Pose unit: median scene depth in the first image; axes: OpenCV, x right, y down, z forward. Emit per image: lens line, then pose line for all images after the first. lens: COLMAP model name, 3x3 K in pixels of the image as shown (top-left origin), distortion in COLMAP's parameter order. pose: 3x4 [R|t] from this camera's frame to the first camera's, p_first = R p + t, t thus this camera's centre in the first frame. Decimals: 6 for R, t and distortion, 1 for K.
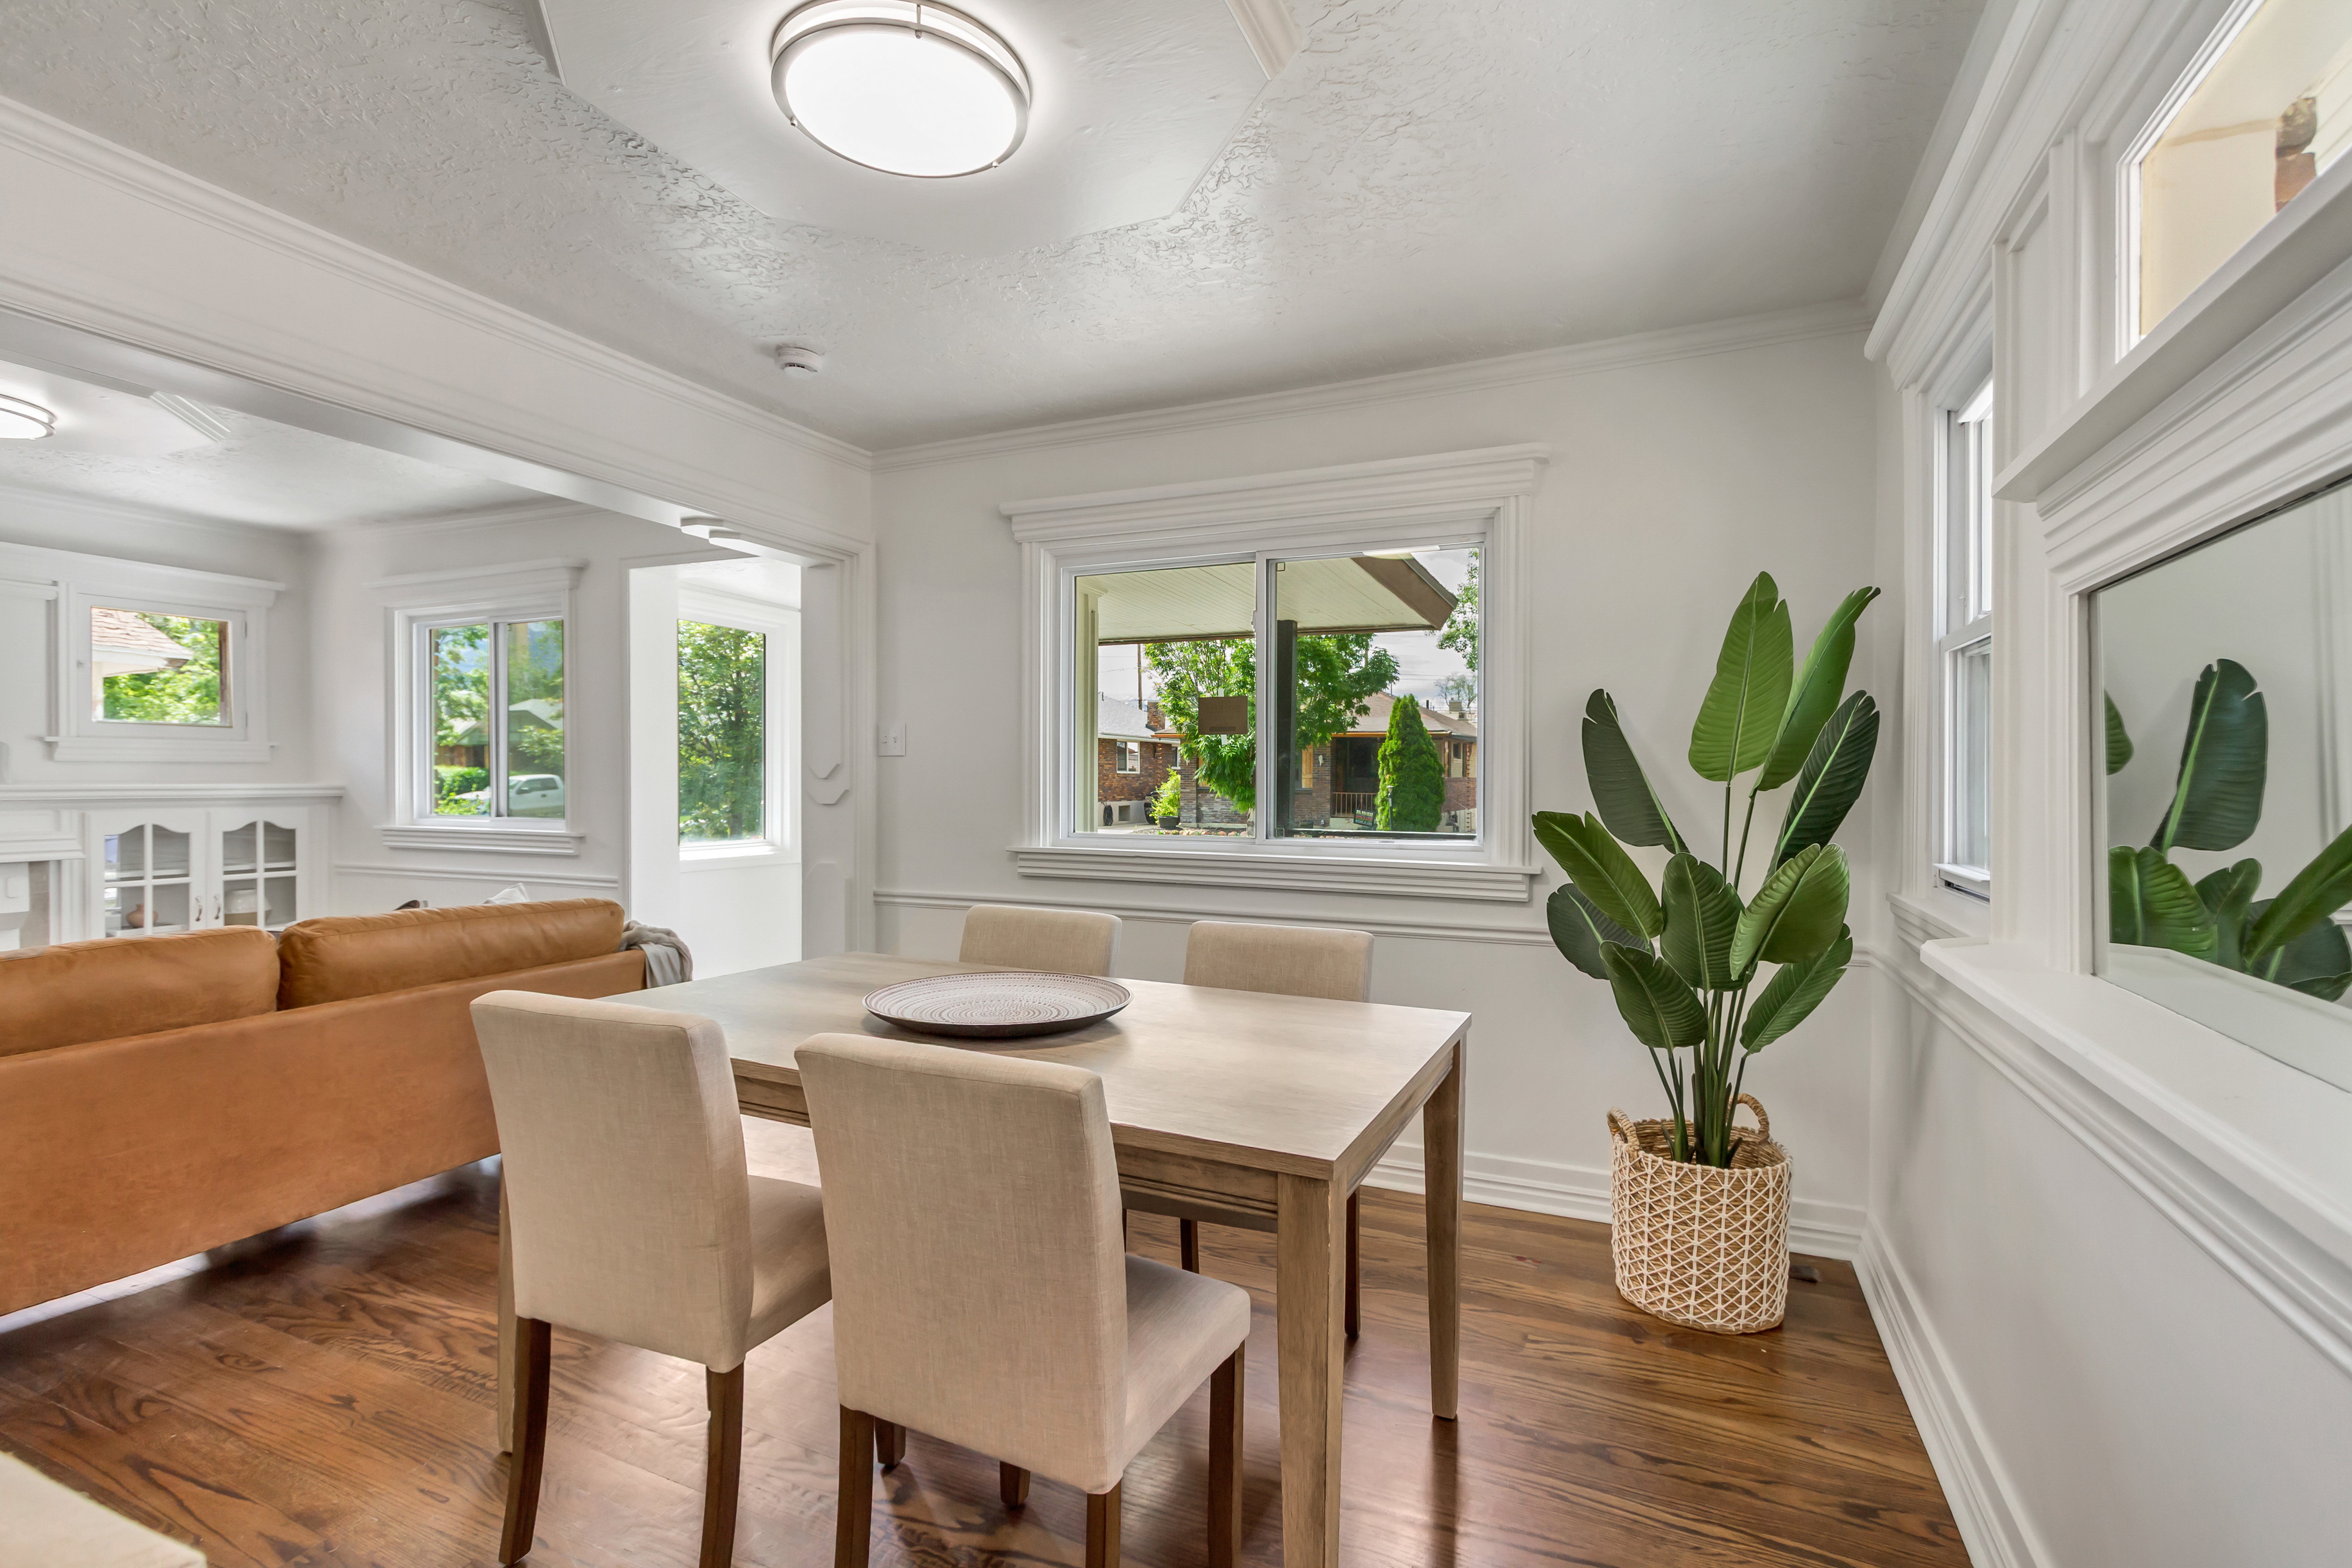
lens RADIAL K [[1083.7, 0, 1177.9], [0, 1083.7, 789.2], [0, 0, 1]] dist [0.011399, -0.003780]
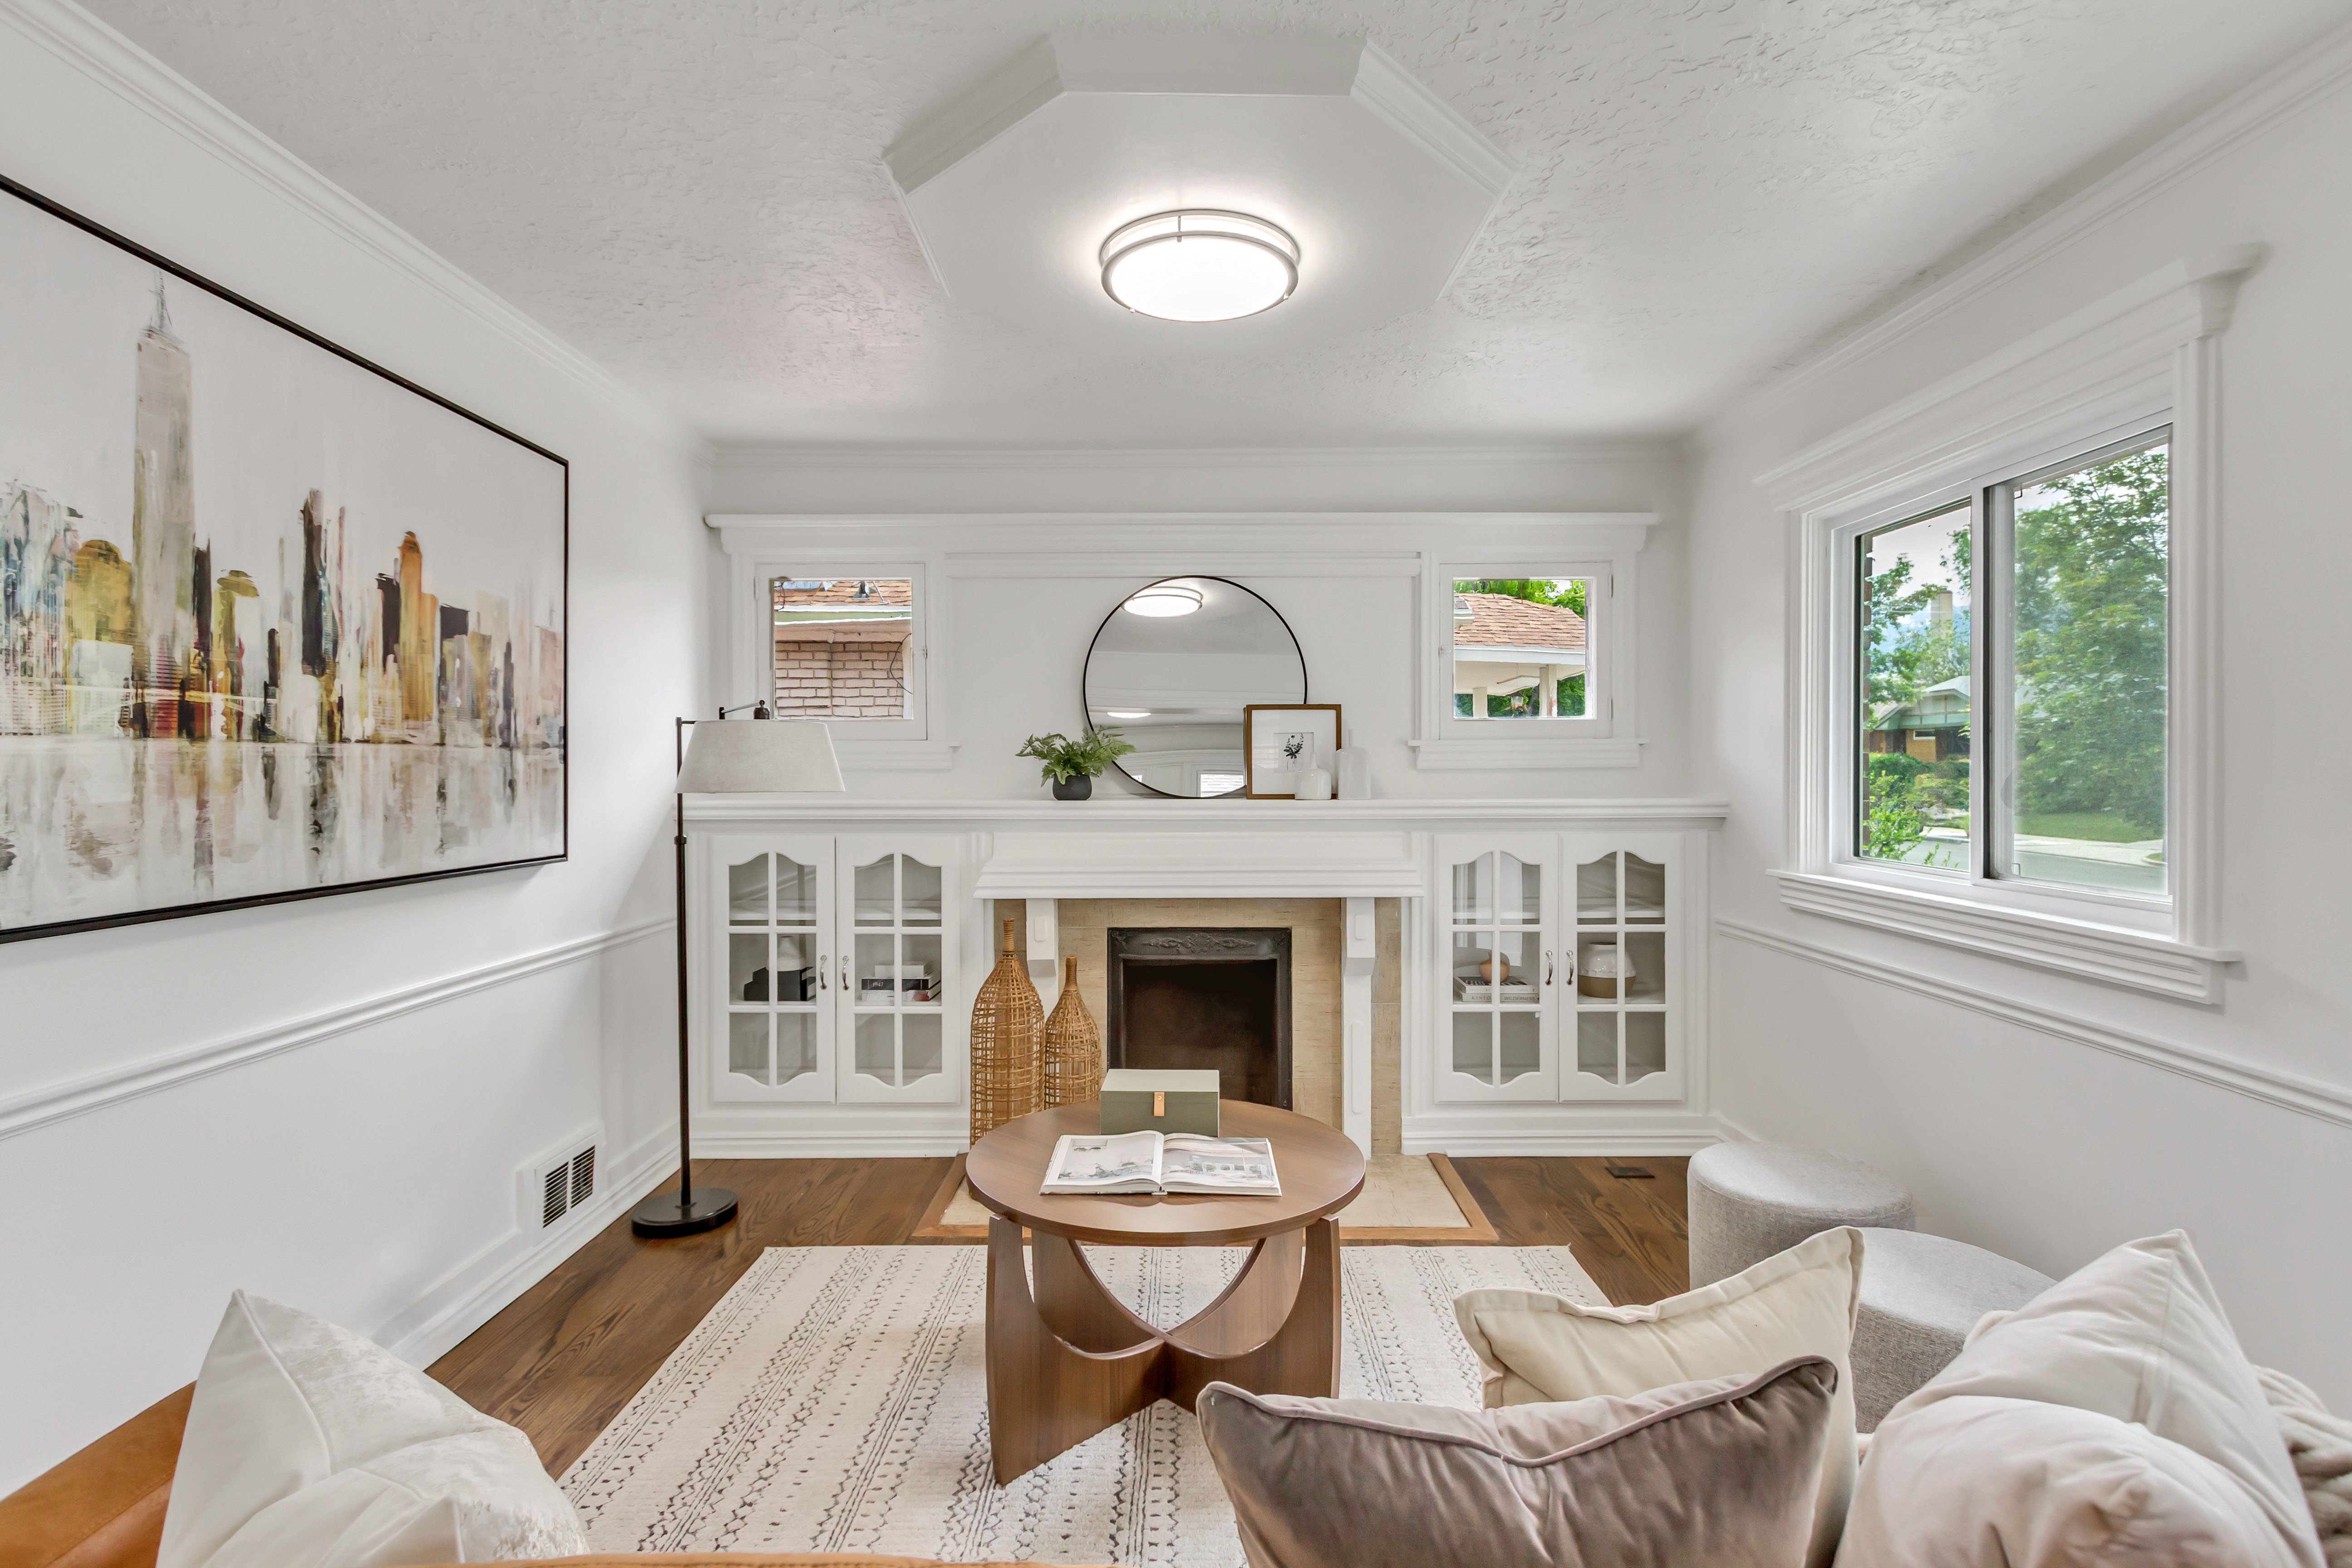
lens RADIAL K [[1083.7, 0, 1178.6], [0, 1083.7, 777.1], [0, 0, 1]] dist [0.011399, -0.003780]
pose [[0.404860, 0.006641, -0.914354, -0.345185], [-0.003812, 0.999977, 0.005575, -0.023578], [0.914371, 0.001228, 0.404876, 0.496632]]
